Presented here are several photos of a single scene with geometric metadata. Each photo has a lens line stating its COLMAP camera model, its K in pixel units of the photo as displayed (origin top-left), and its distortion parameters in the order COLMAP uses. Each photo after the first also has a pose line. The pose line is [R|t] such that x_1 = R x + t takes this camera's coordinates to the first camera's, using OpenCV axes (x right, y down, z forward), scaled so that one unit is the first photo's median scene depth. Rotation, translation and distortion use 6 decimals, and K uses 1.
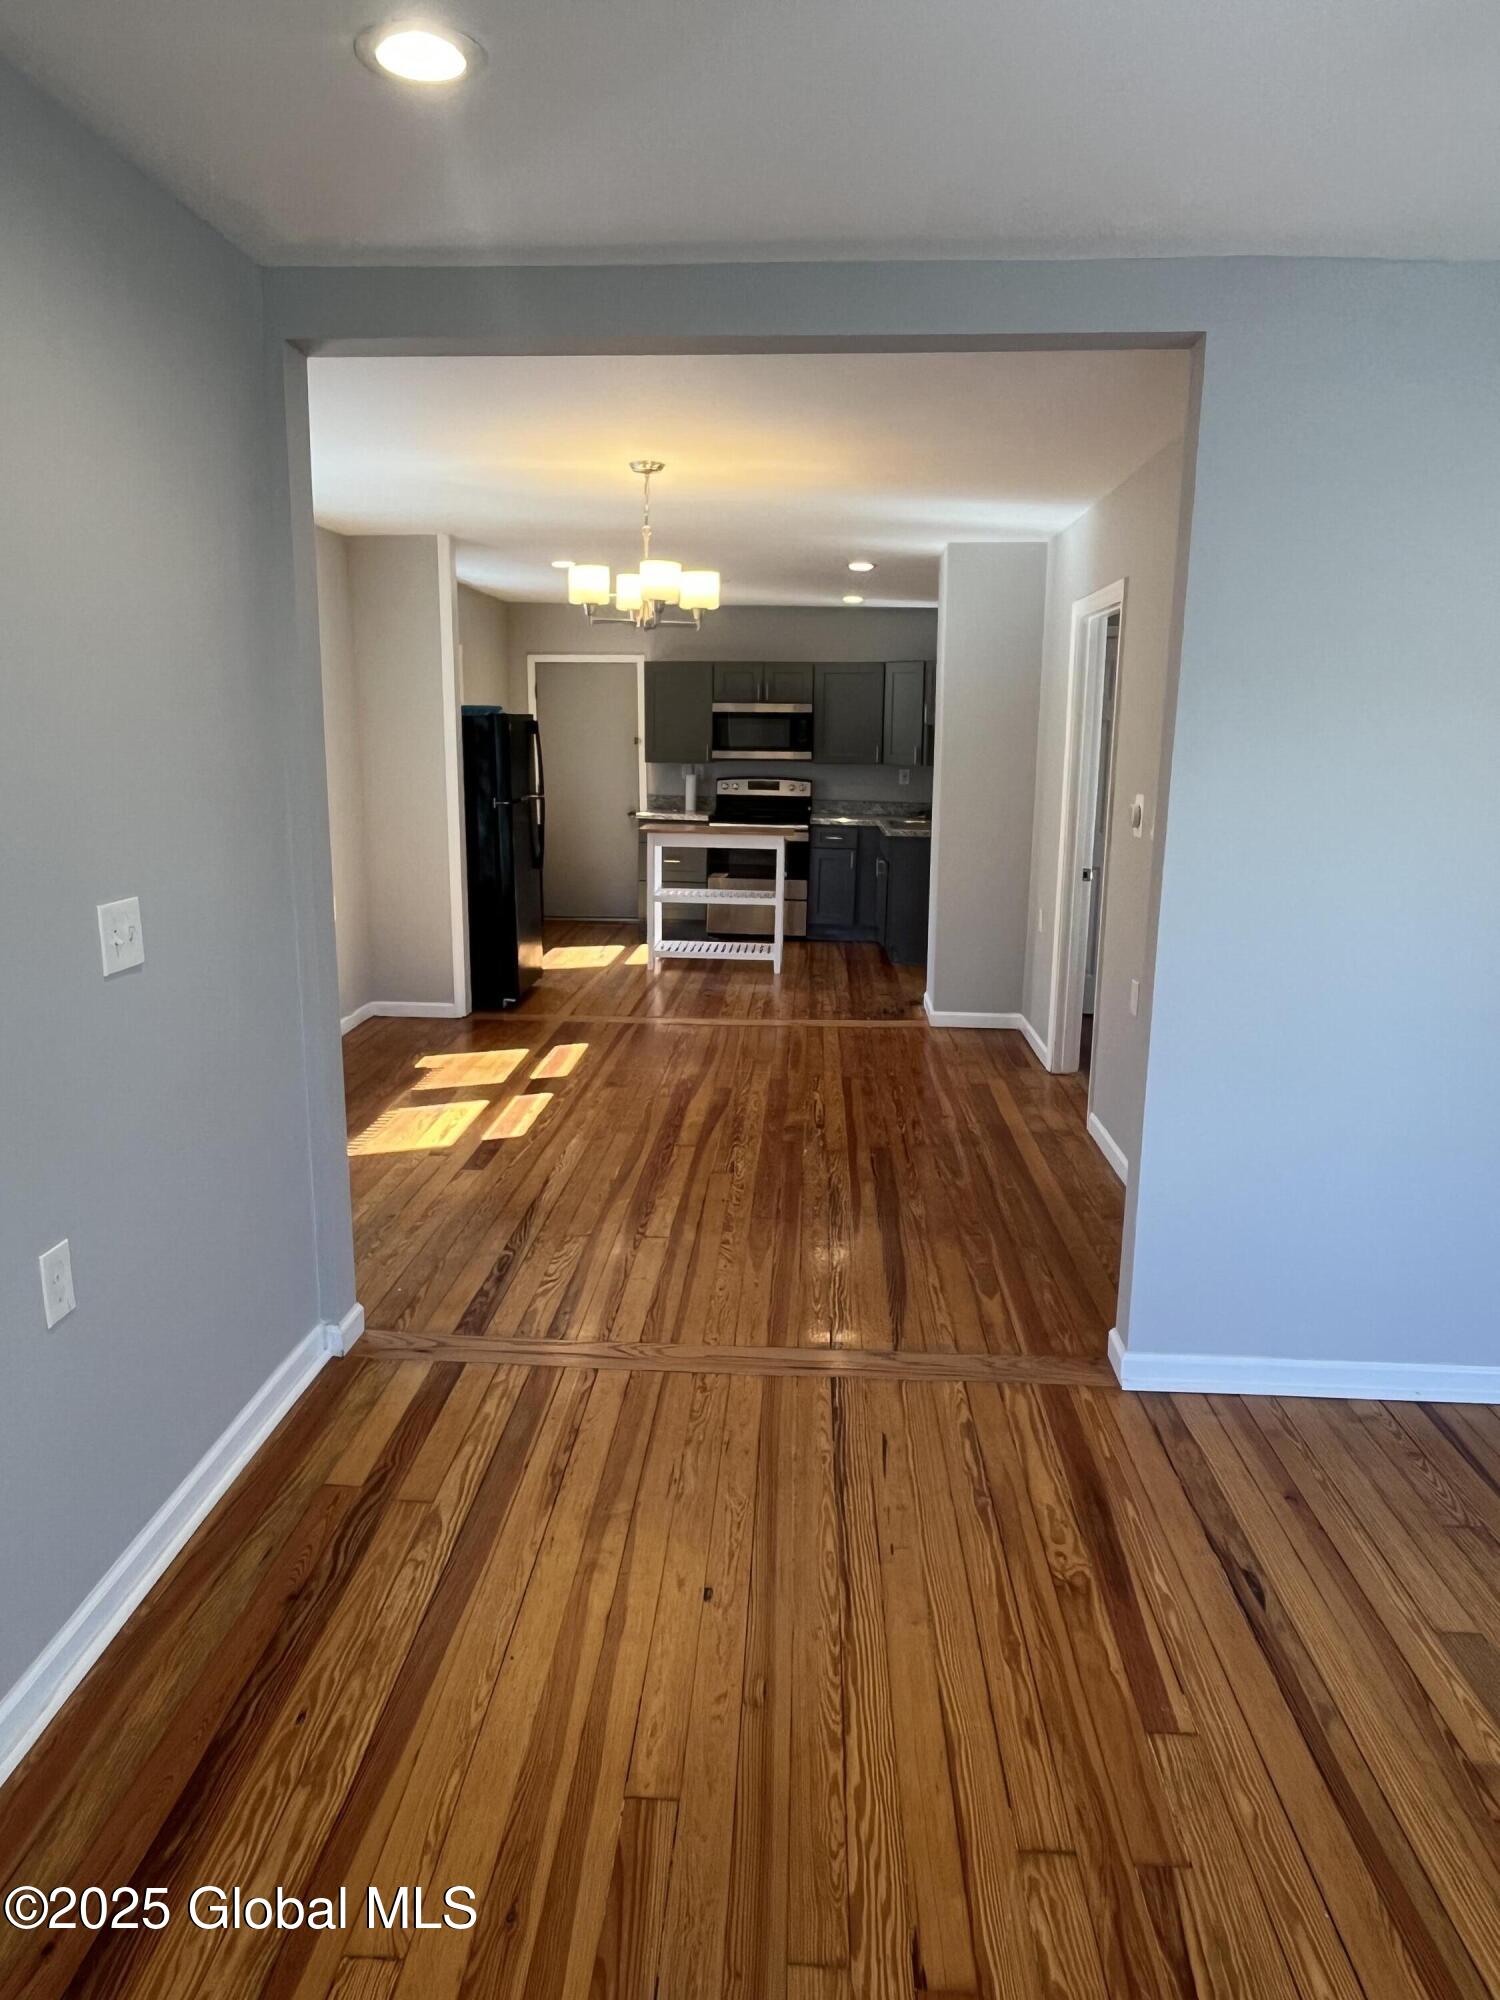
lens RADIAL K [[1270.0, 0, 750.6], [0, 1270.0, 989.9], [0, 0, 1]] dist [-0.000573, 0.000004]
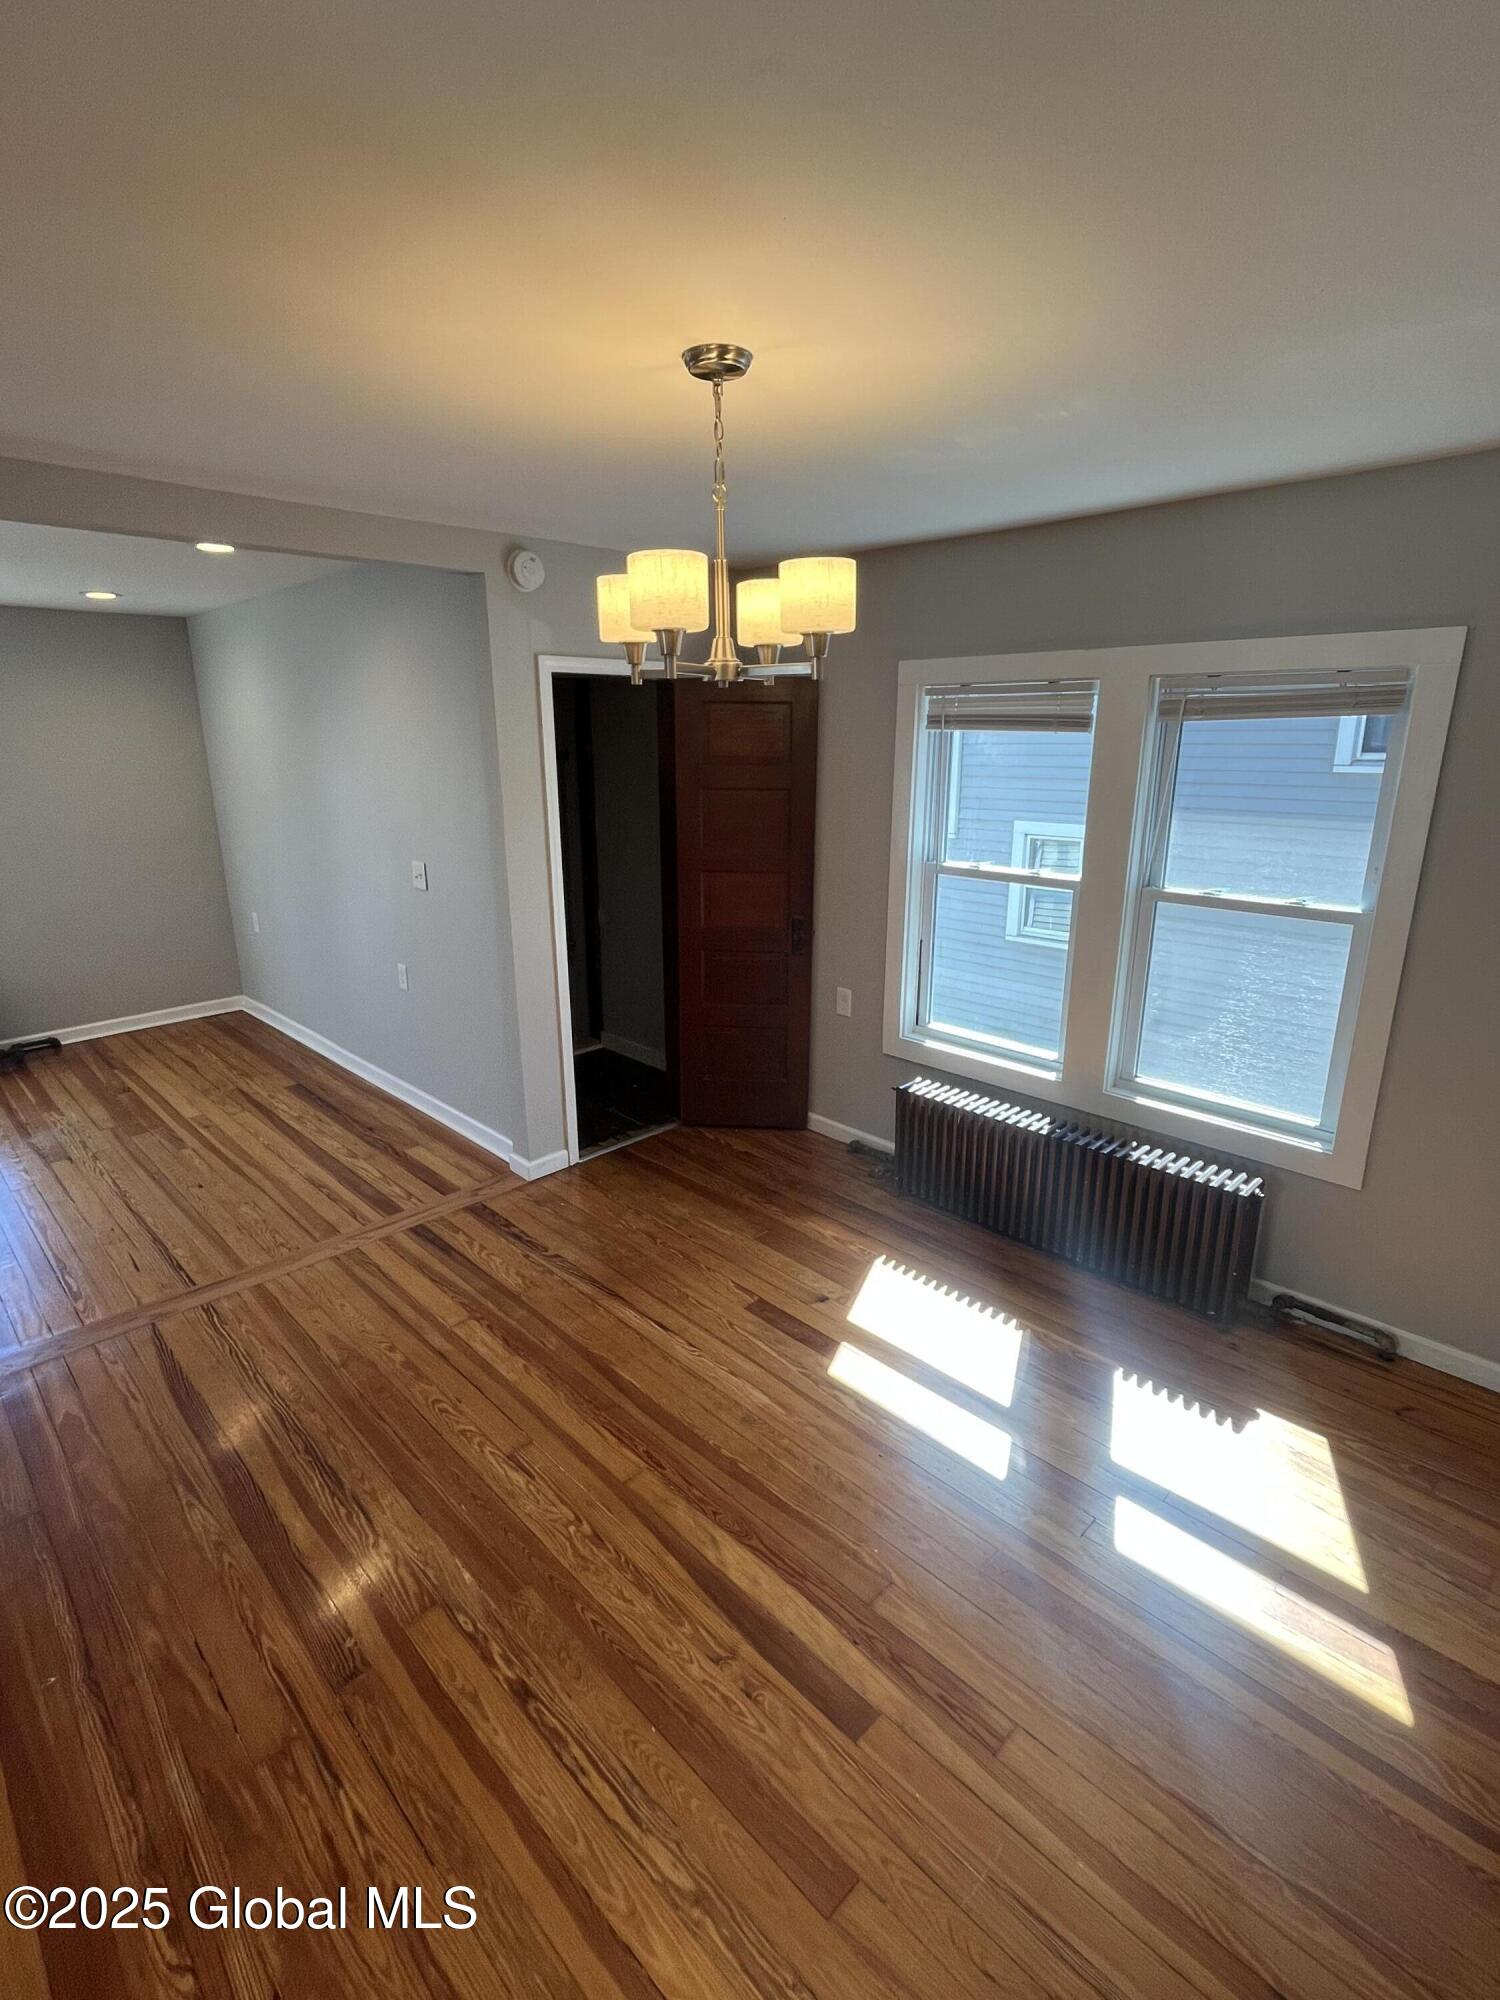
lens RADIAL K [[954.6, 0, 752.2], [0, 954.6, 1001.1], [0, 0, 1]] dist [-0.006134, -0.000719]
pose [[-0.675528, 0.192468, -0.711771, 0.334680], [-0.153752, 0.907340, 0.391273, -0.476505], [0.721126, 0.373752, -0.583341, 1.934611]]
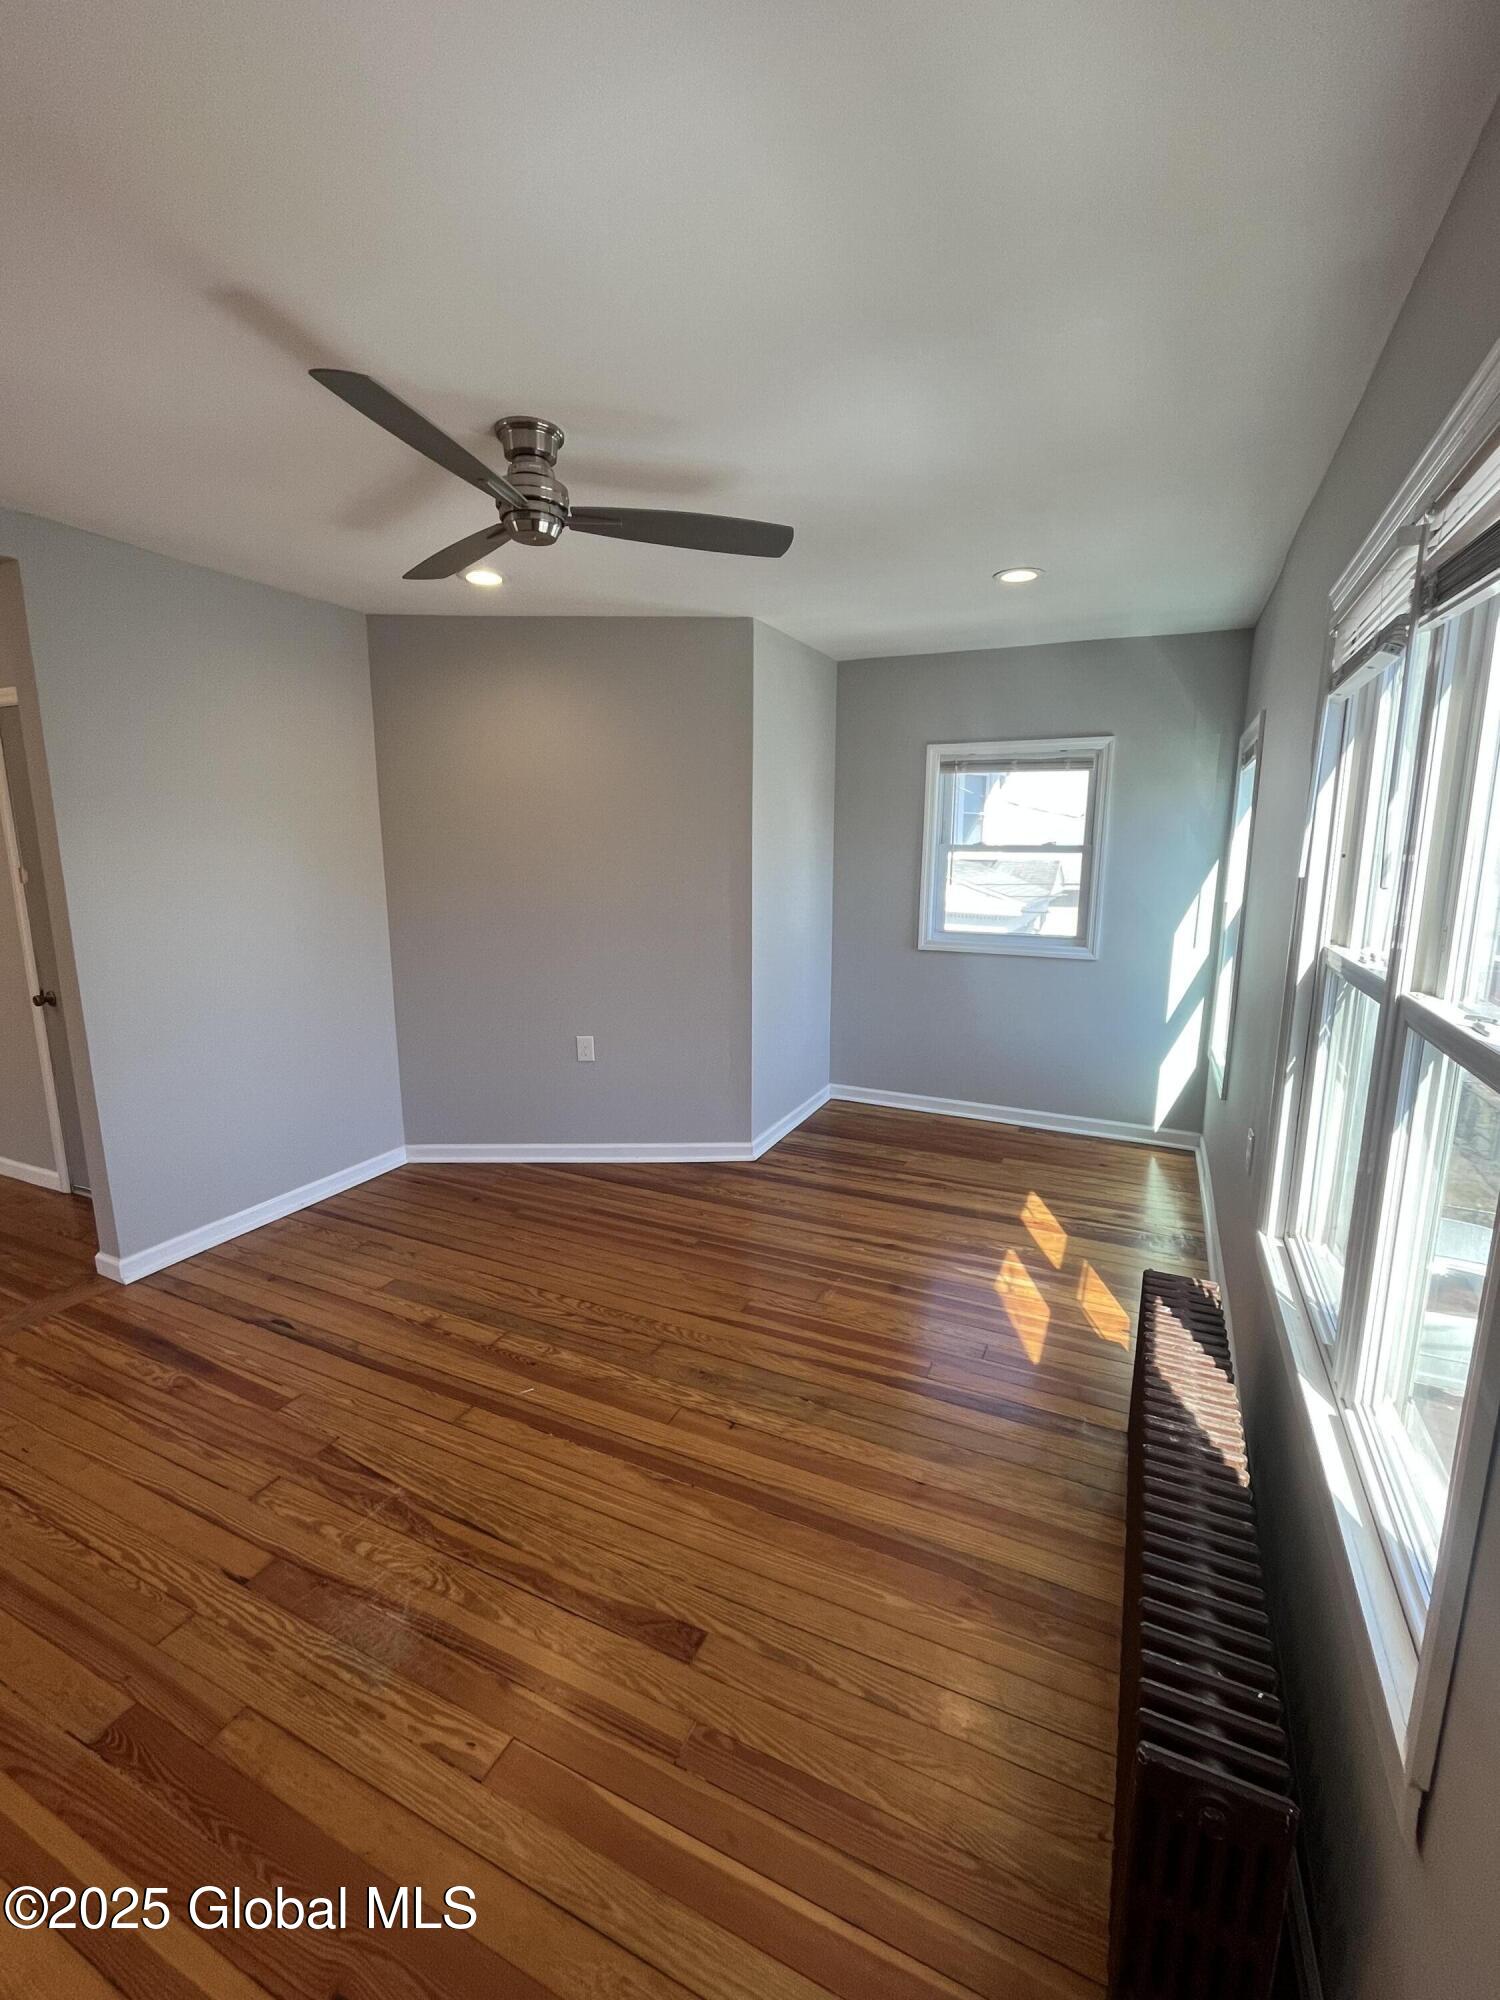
lens RADIAL K [[851.4, 0, 751.3], [0, 851.4, 994.3], [0, 0, 1]] dist [-0.003051, 0.000043]
pose [[0.377943, -0.176724, 0.908806, -0.252700], [0.191770, 0.975268, 0.109897, 0.023289], [-0.905750, 0.132747, 0.402486, -0.073777]]
